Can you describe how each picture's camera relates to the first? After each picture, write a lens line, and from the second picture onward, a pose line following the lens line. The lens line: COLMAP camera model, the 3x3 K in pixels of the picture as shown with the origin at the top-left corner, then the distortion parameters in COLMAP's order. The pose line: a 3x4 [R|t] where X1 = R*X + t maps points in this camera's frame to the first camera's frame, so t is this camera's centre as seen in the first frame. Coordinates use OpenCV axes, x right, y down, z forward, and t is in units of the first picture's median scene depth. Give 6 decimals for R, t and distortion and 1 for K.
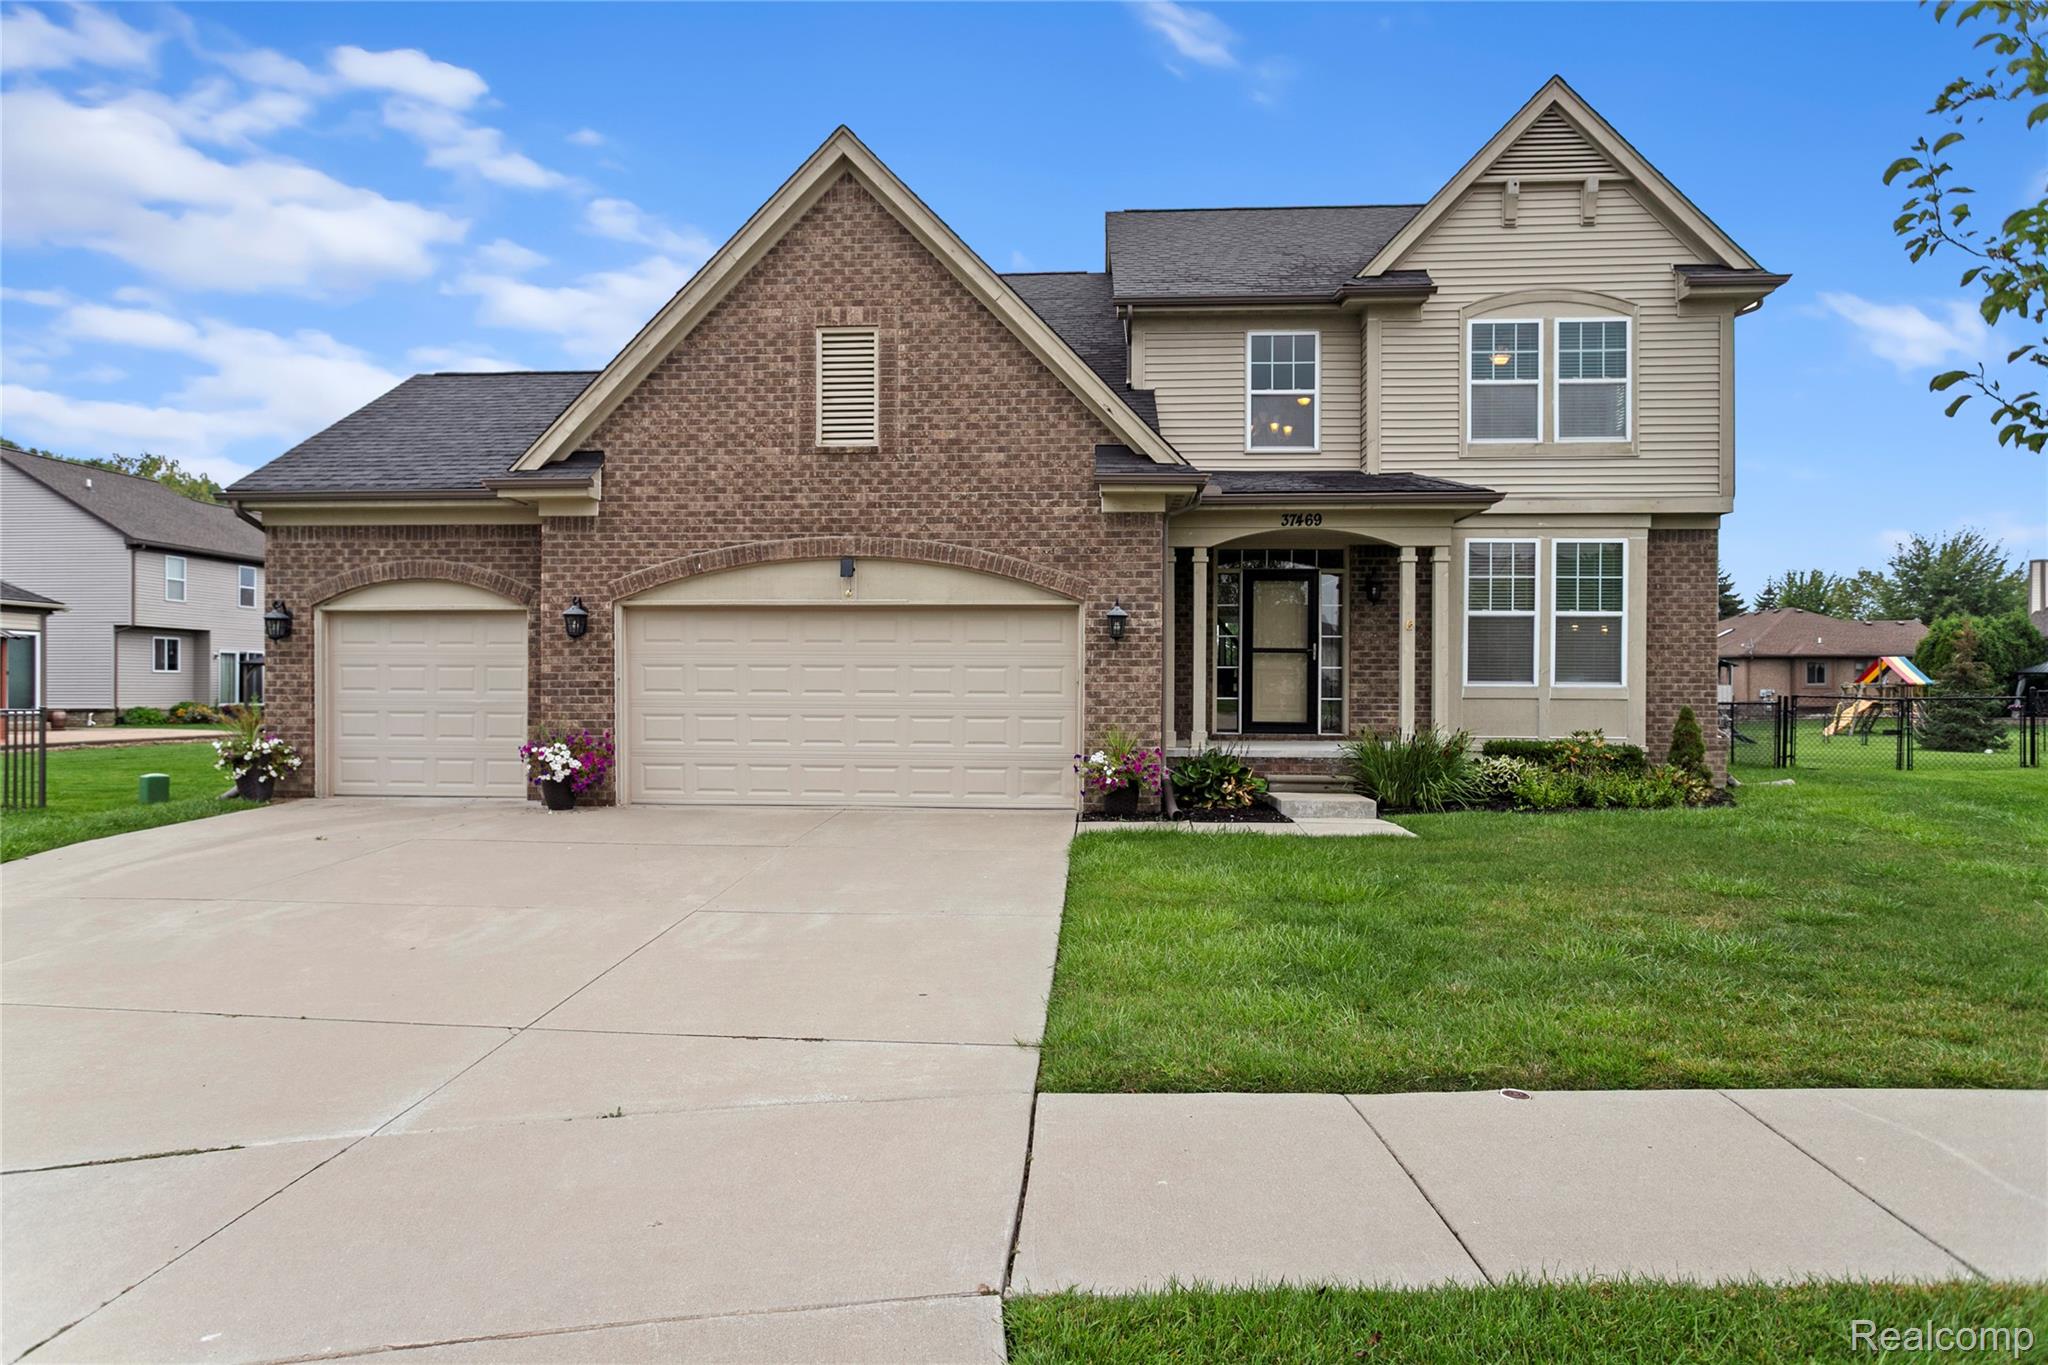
lens RADIAL K [[1227.1, 0, 1015.4], [0, 1227.1, 679.8], [0, 0, 1]] dist [-0.005814, 0.002850]
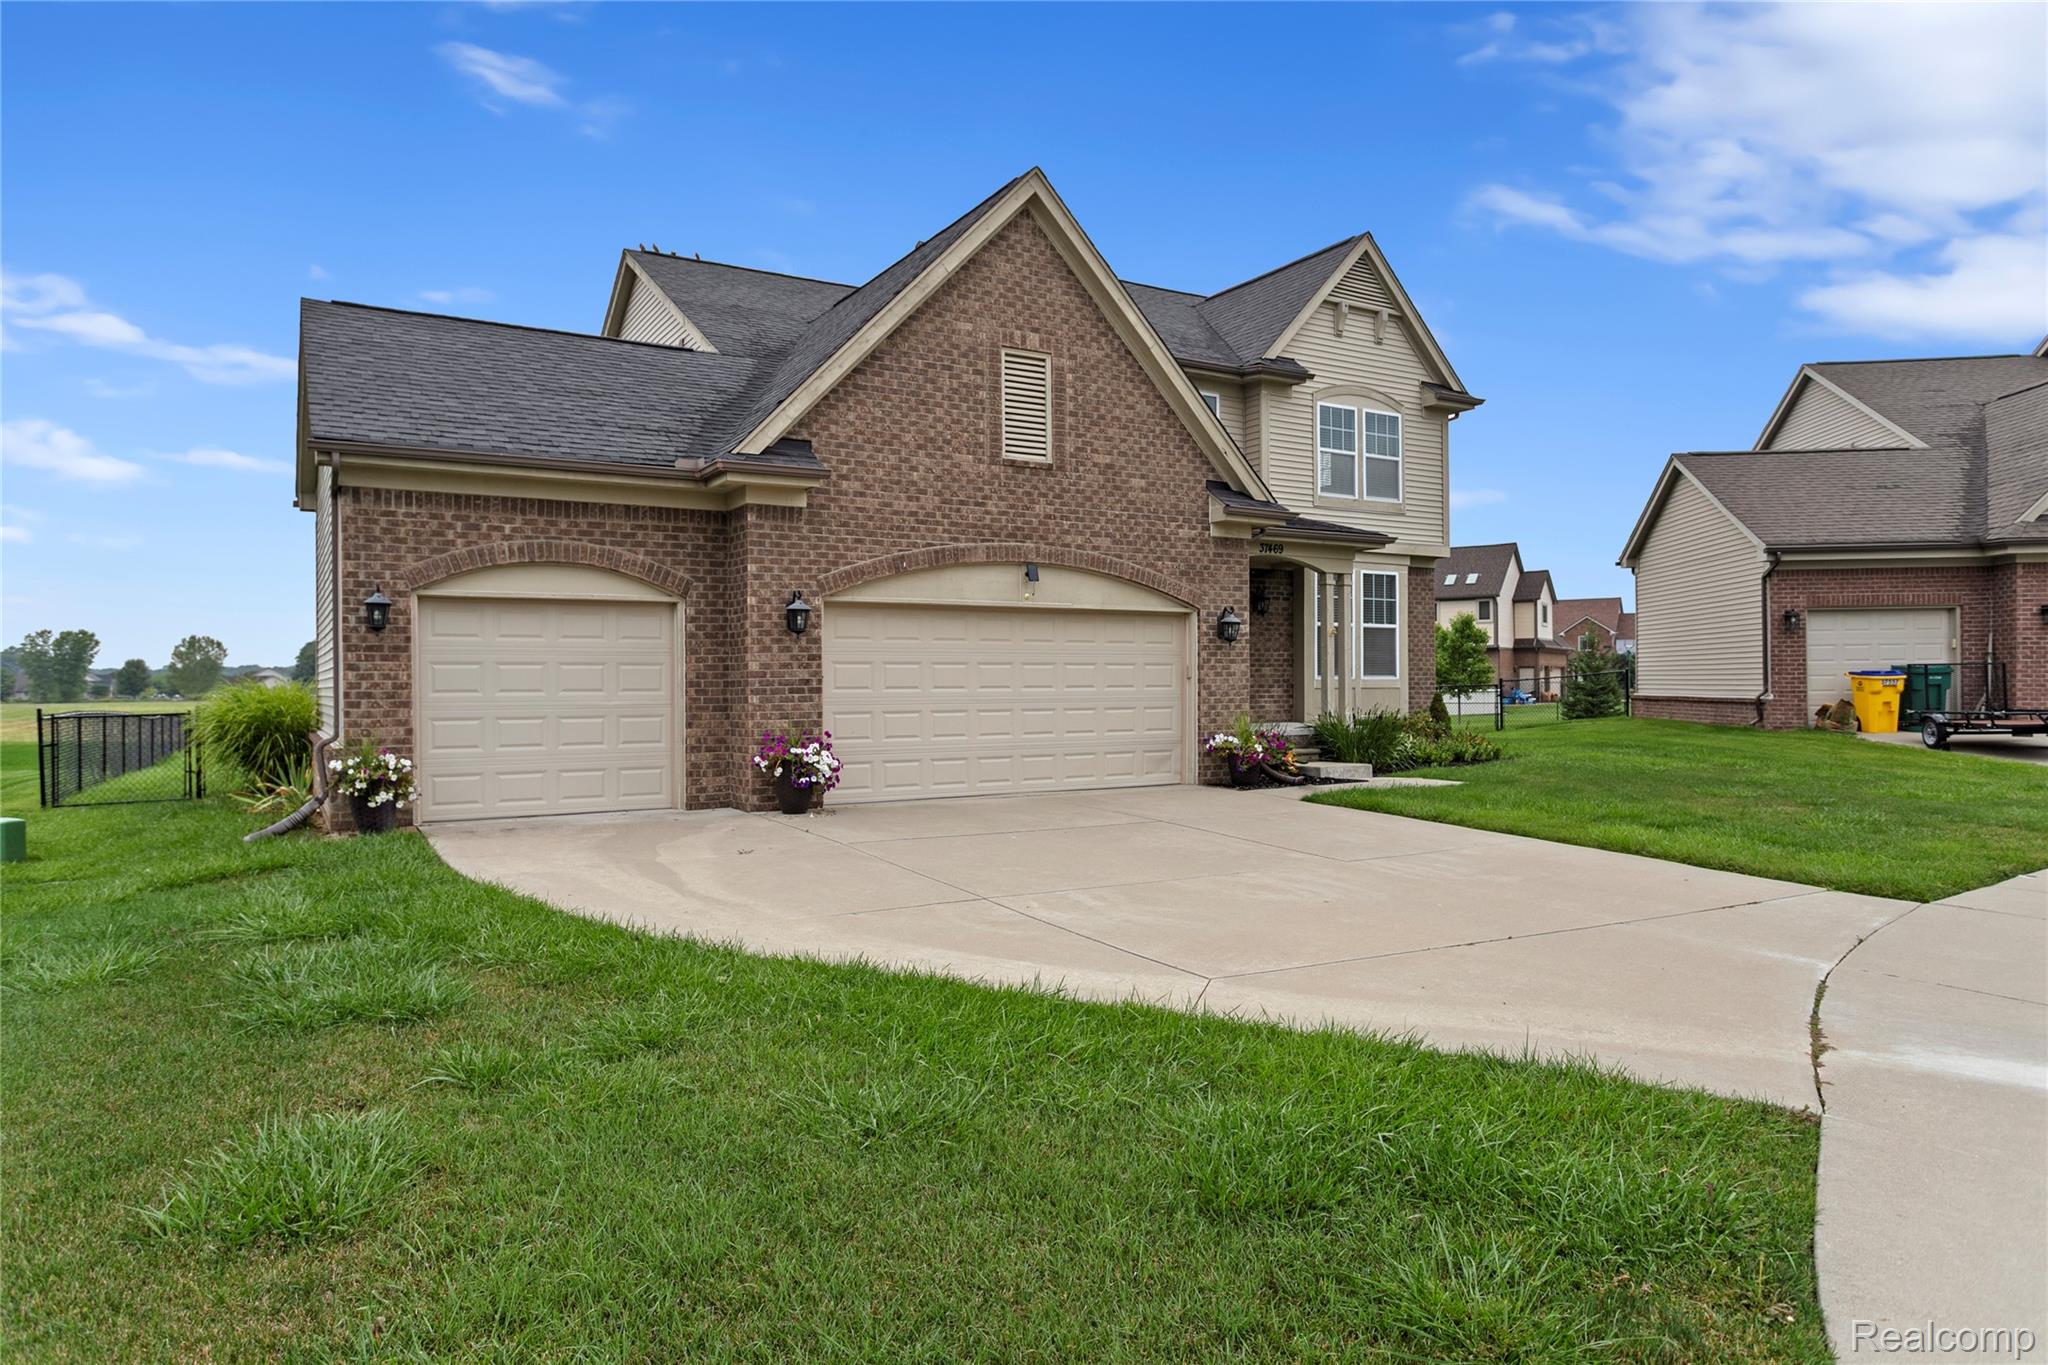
lens RADIAL K [[1227.1, 0, 1019.0], [0, 1227.1, 676.0], [0, 0, 1]] dist [-0.005814, 0.002850]
pose [[0.822303, -0.005864, 0.569019, -0.752933], [0.006856, 0.999976, 0.000397, -0.000577], [-0.569008, 0.003574, 0.822324, 0.111959]]
